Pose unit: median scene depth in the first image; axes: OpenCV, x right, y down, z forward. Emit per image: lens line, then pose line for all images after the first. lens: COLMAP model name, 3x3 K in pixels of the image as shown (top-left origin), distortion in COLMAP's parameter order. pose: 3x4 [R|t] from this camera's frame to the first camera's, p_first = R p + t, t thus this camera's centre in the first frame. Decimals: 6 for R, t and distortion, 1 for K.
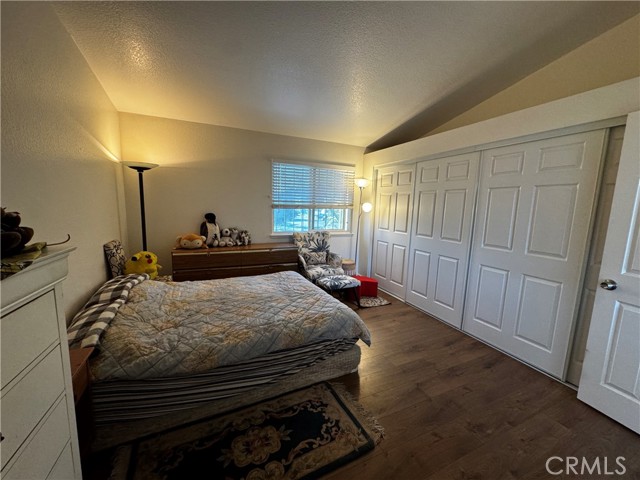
lens RADIAL K [[254.8, 0, 321.4], [0, 254.8, 239.5], [0, 0, 1]] dist [-0.003692, 0.000779]
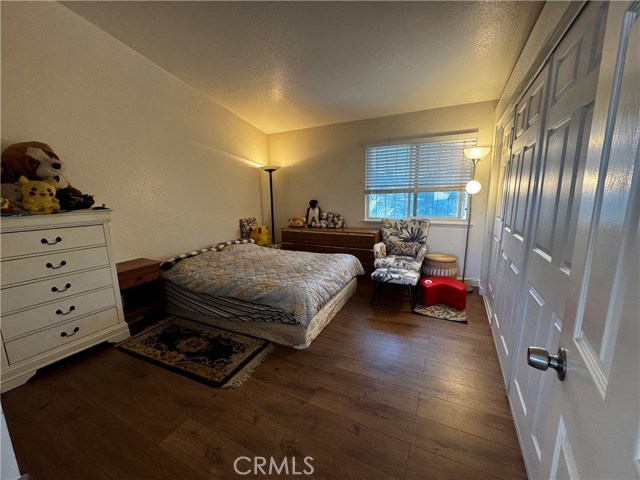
lens RADIAL K [[254.8, 0, 321.6], [0, 254.8, 240.8], [0, 0, 1]] dist [-0.003692, 0.000779]
pose [[0.624319, 0.096875, -0.775139, 0.580091], [-0.068909, 0.995242, 0.068882, 0.005774], [0.778124, 0.010410, 0.628024, 0.262424]]
